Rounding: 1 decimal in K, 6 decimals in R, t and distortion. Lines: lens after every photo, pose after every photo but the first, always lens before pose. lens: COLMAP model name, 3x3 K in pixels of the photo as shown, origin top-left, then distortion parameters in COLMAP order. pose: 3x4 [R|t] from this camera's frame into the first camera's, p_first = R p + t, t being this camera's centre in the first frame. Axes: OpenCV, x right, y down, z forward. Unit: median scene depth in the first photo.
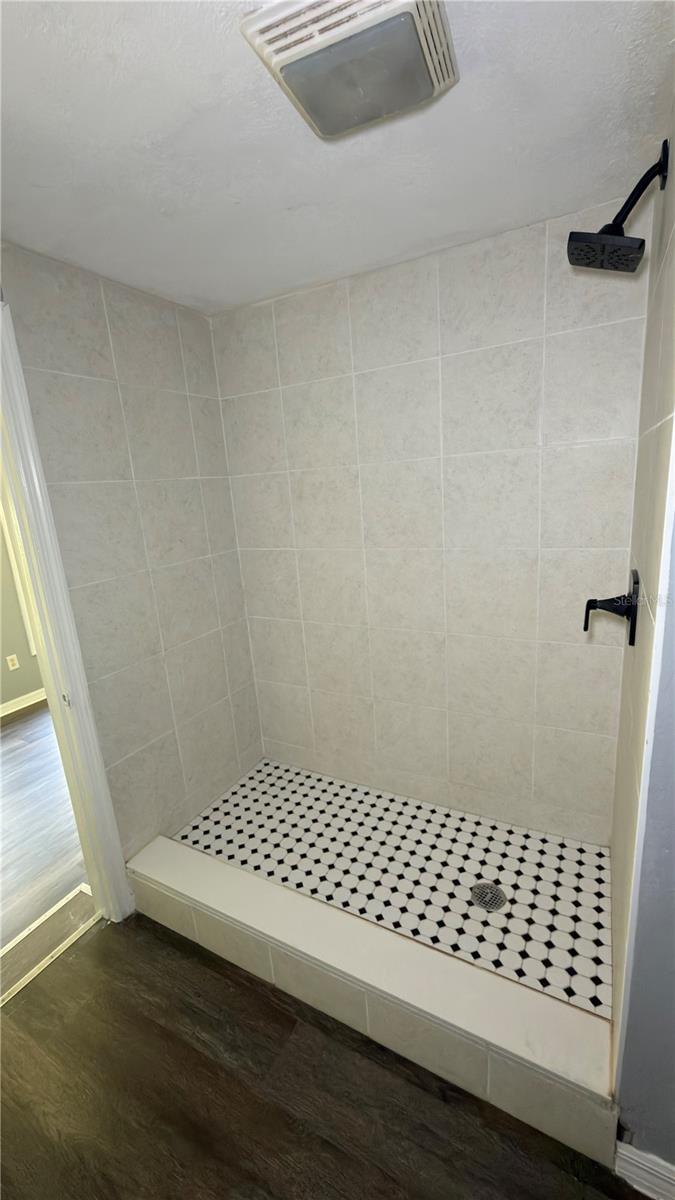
lens RADIAL K [[485.6, 0, 337.5], [0, 485.6, 600.0], [0, 0, 1]] dist [0.001469, 0.000100]
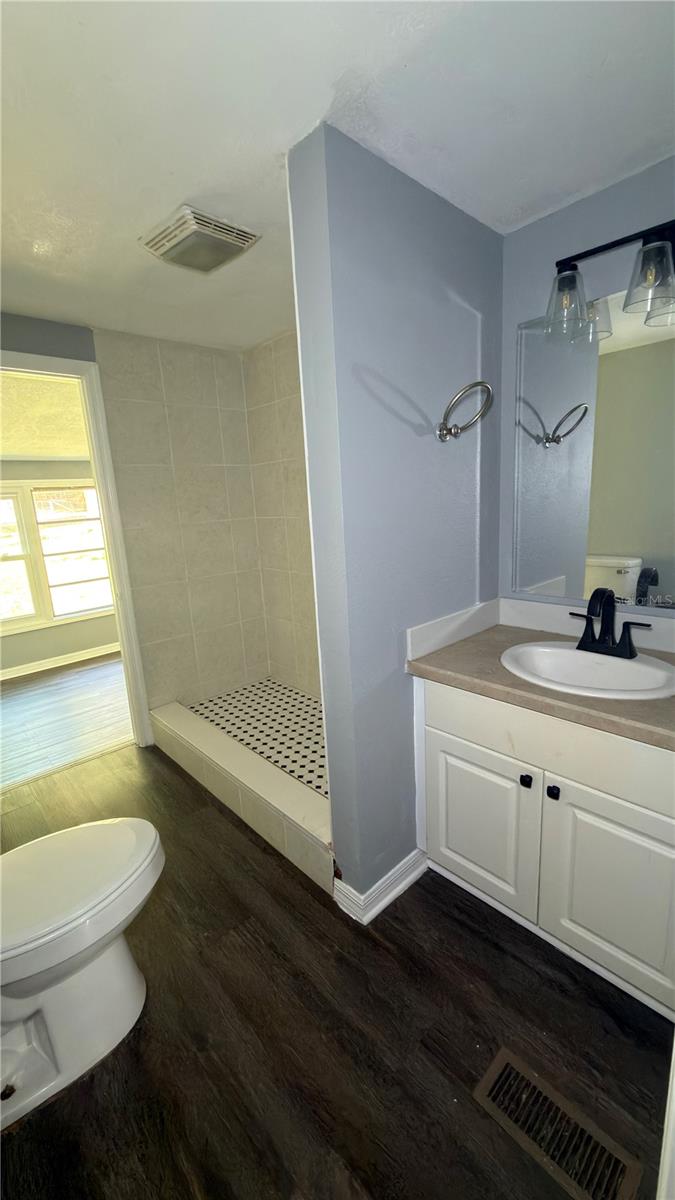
lens RADIAL K [[485.6, 0, 337.5], [0, 485.6, 600.0], [0, 0, 1]] dist [0.001469, 0.000100]
pose [[0.946075, 0.088086, -0.311741, 0.615401], [-0.090406, 0.995880, 0.007034, 0.128665], [0.311076, 0.021529, 0.950141, -0.314985]]
